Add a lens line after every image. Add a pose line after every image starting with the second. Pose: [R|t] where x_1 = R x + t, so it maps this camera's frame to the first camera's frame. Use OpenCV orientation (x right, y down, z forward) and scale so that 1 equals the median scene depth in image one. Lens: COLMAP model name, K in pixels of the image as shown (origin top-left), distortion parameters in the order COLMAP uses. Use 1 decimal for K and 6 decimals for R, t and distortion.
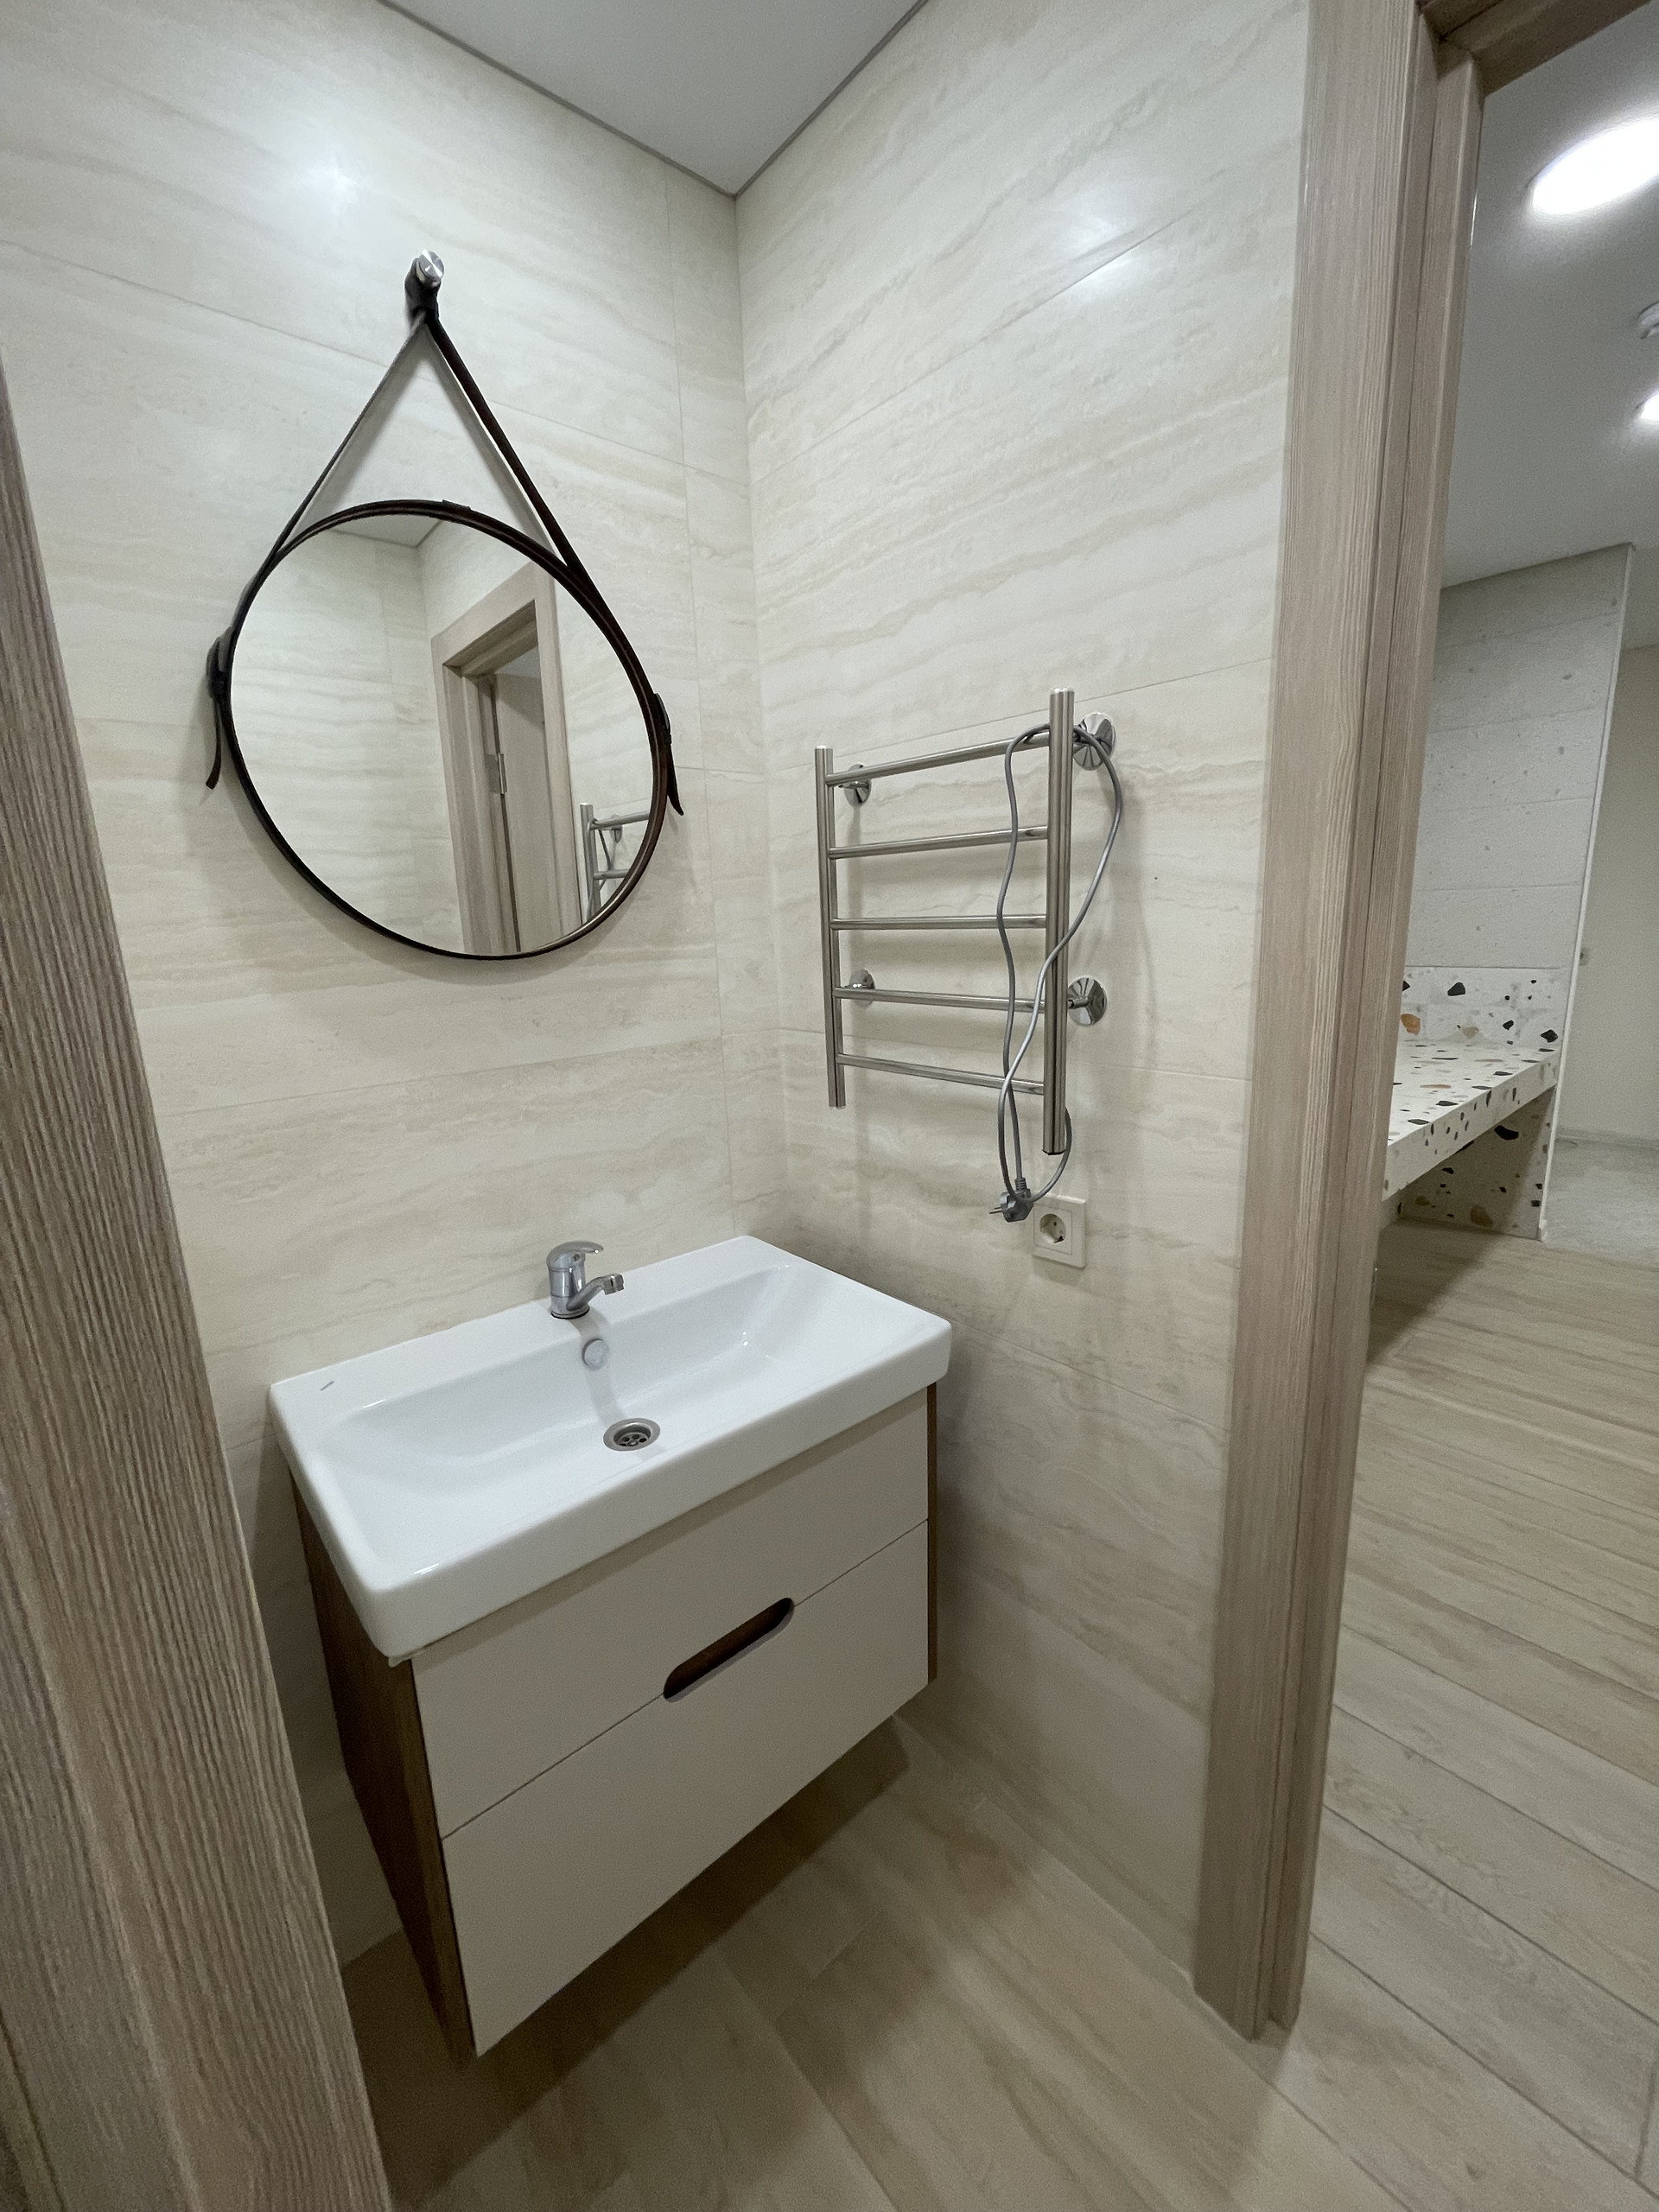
lens RADIAL K [[895.5, 0, 818.7], [0, 895.5, 1110.4], [0, 0, 1]] dist [-0.002864, -0.000189]
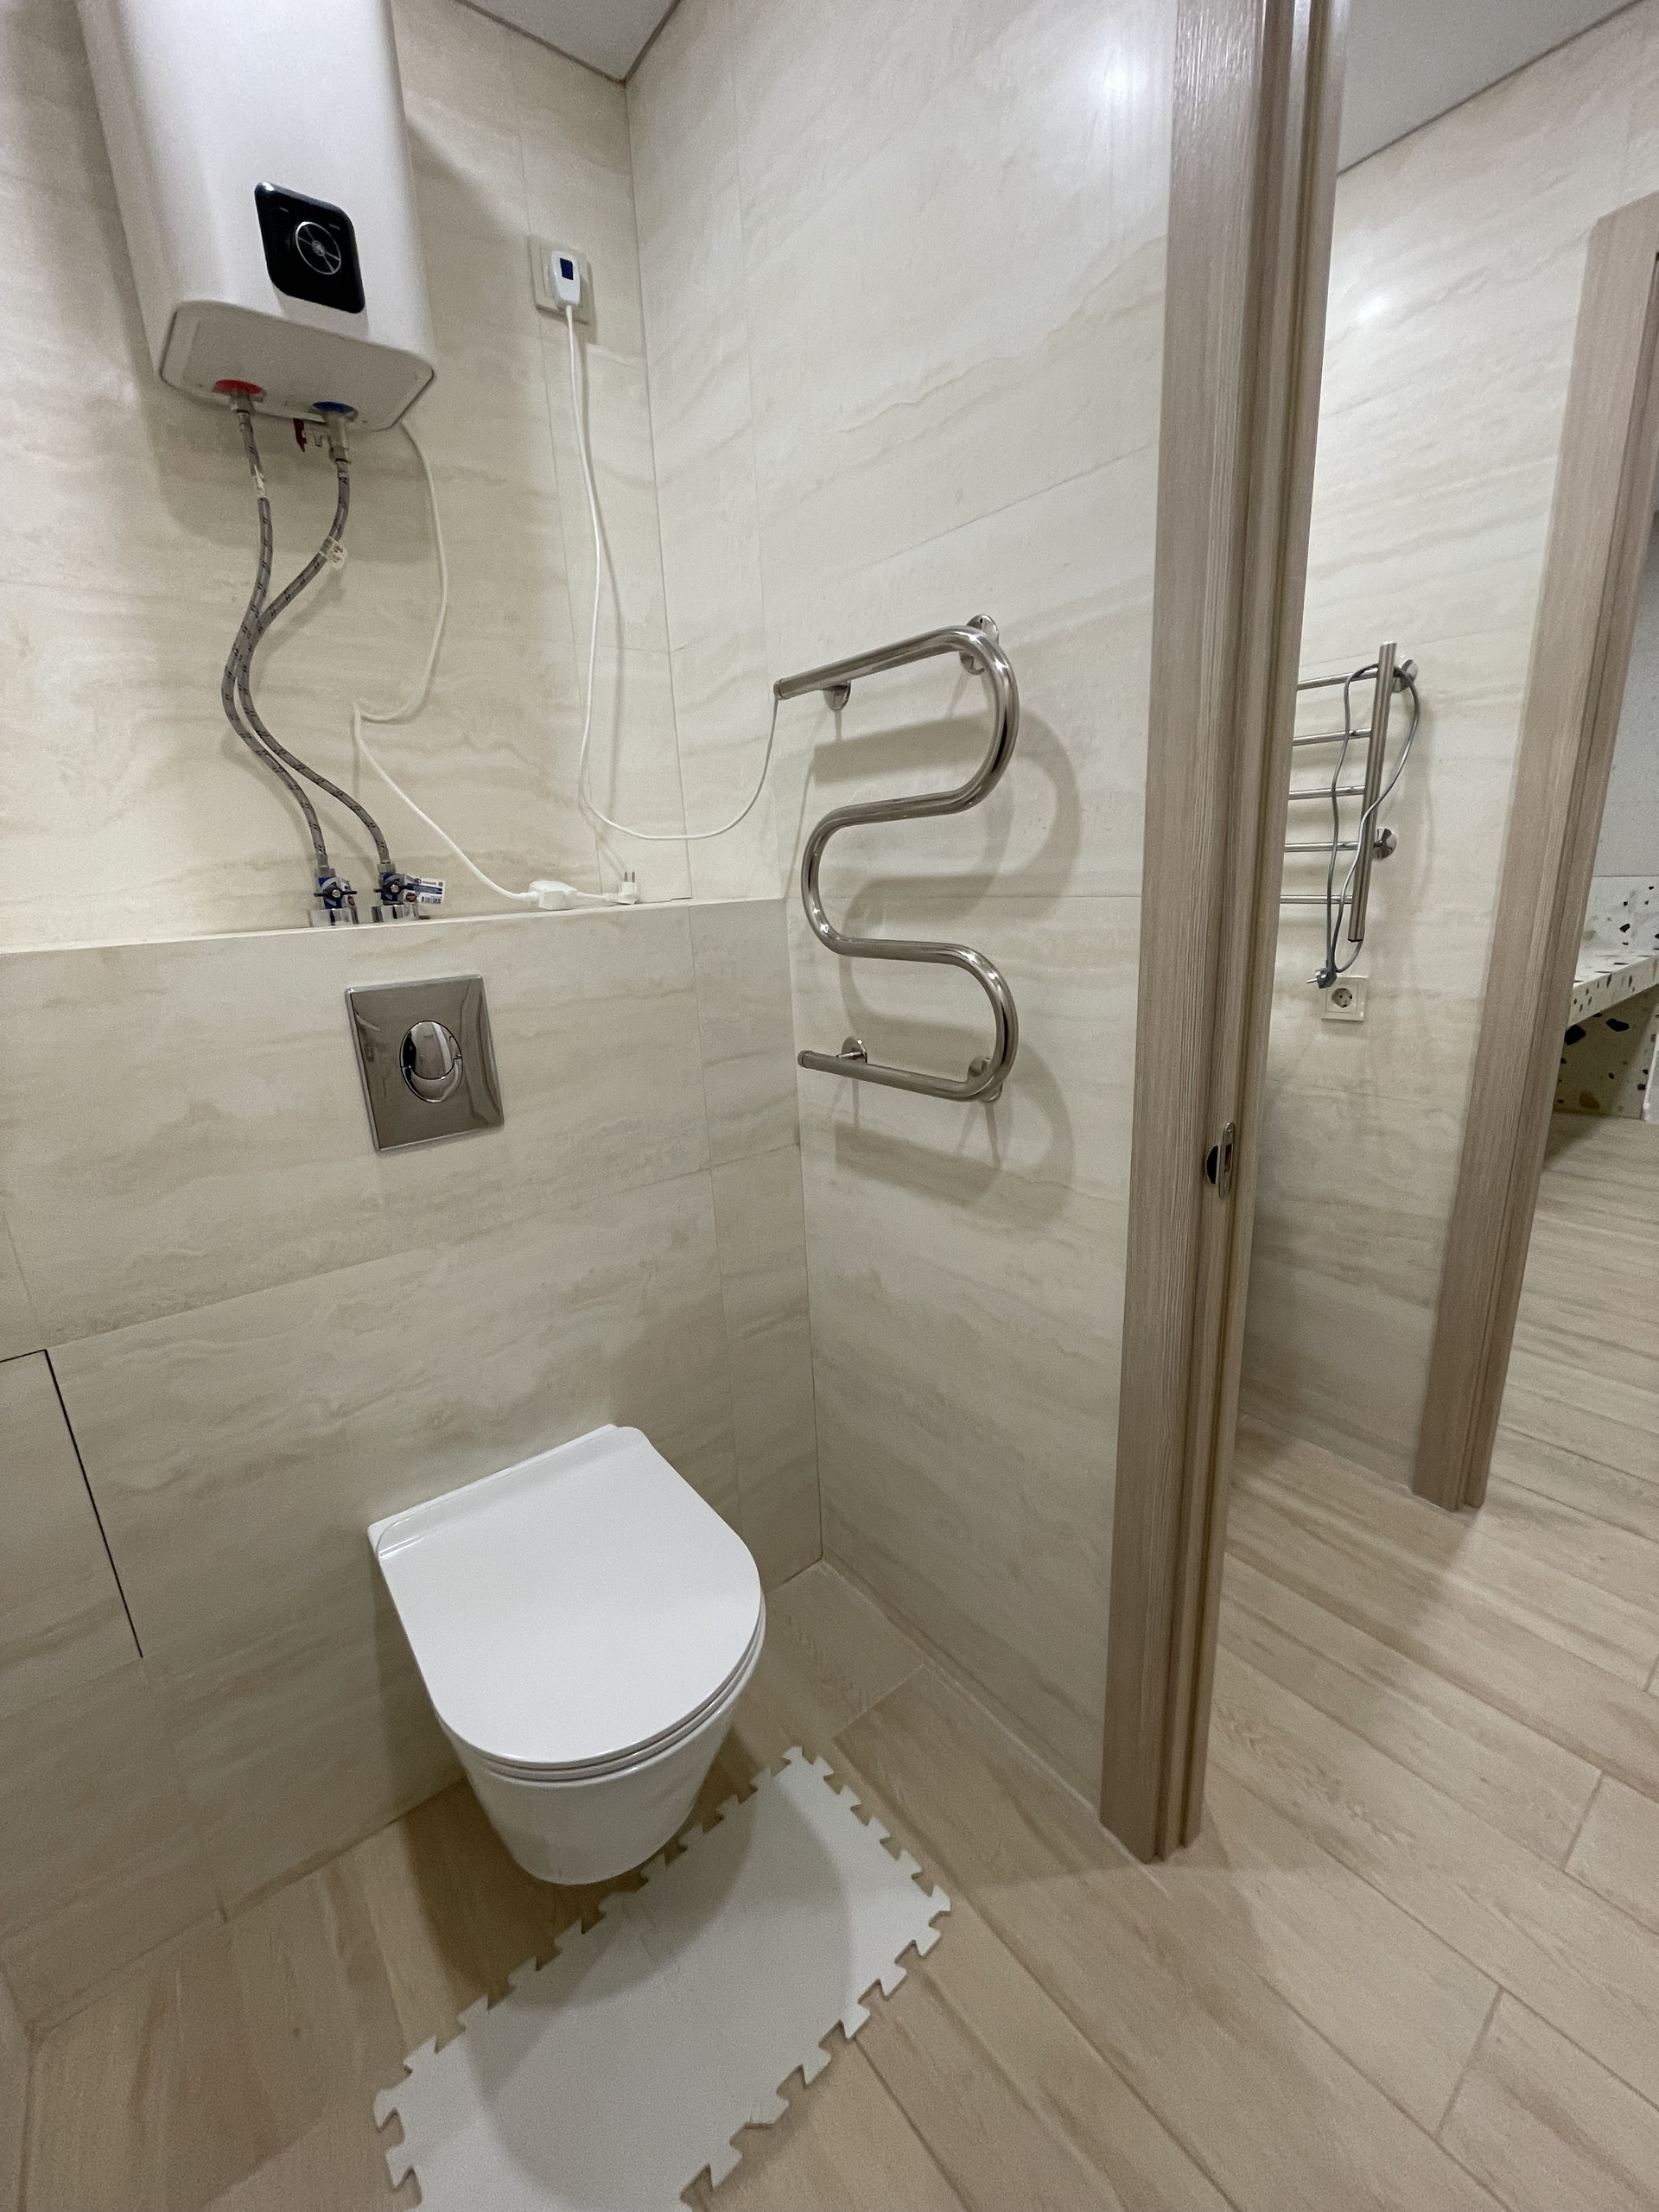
lens RADIAL K [[895.5, 0, 820.9], [0, 895.5, 1111.1], [0, 0, 1]] dist [-0.002864, -0.000189]
pose [[0.998398, 0.009066, -0.055858, -0.581849], [-0.006021, 0.998499, 0.054443, 0.263069], [0.056267, -0.054020, 0.996953, -0.638081]]
